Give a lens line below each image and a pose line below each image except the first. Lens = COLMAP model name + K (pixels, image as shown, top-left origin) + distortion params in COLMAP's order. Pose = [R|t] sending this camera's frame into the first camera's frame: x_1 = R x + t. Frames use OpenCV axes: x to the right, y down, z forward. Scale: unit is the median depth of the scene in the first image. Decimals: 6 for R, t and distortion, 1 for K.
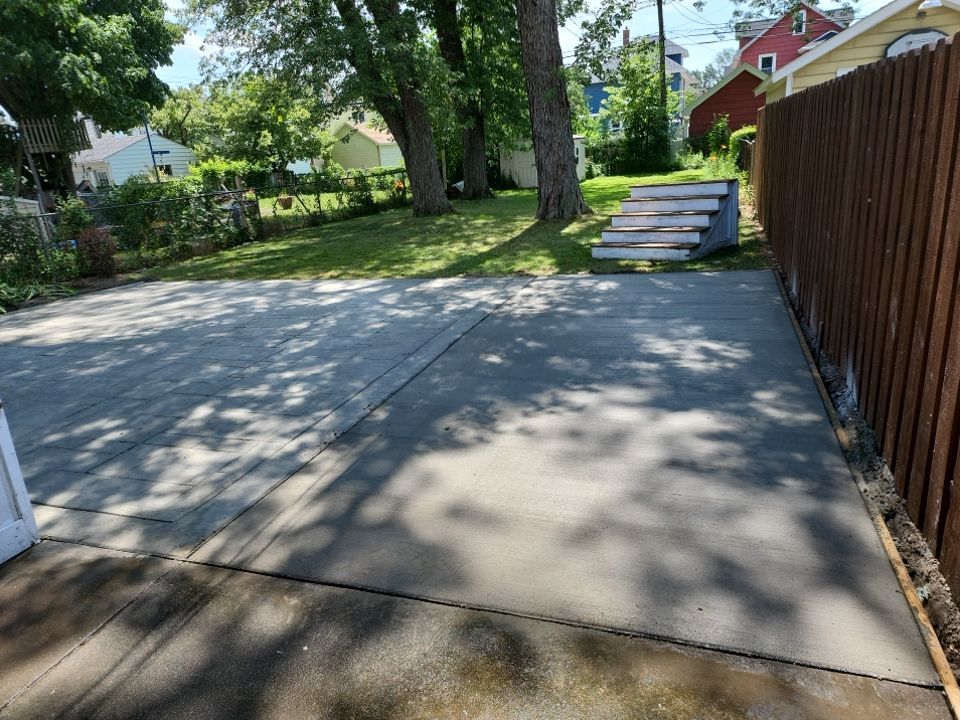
lens RADIAL K [[652.9, 0, 480.0], [0, 652.9, 360.0], [0, 0, 1]] dist [0.062187, -0.061098]
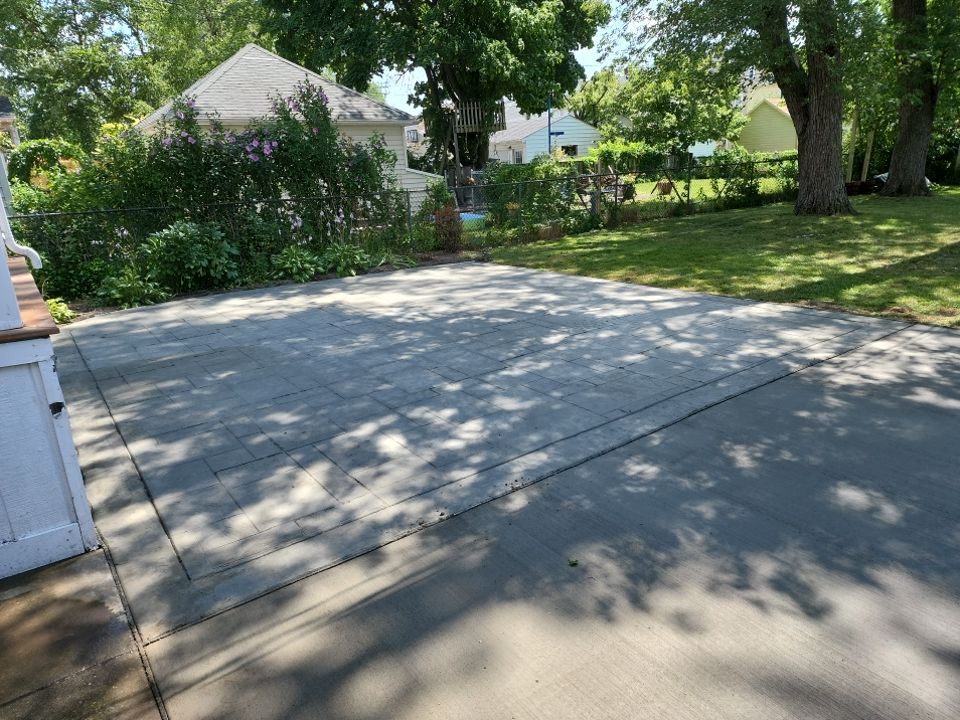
lens RADIAL K [[652.9, 0, 480.0], [0, 652.9, 360.0], [0, 0, 1]] dist [0.062187, -0.061098]
pose [[0.821599, 0.197069, -0.534919, 0.058318], [-0.183237, 0.979845, 0.079545, -0.041216], [0.539814, 0.032663, 0.841151, 0.127442]]
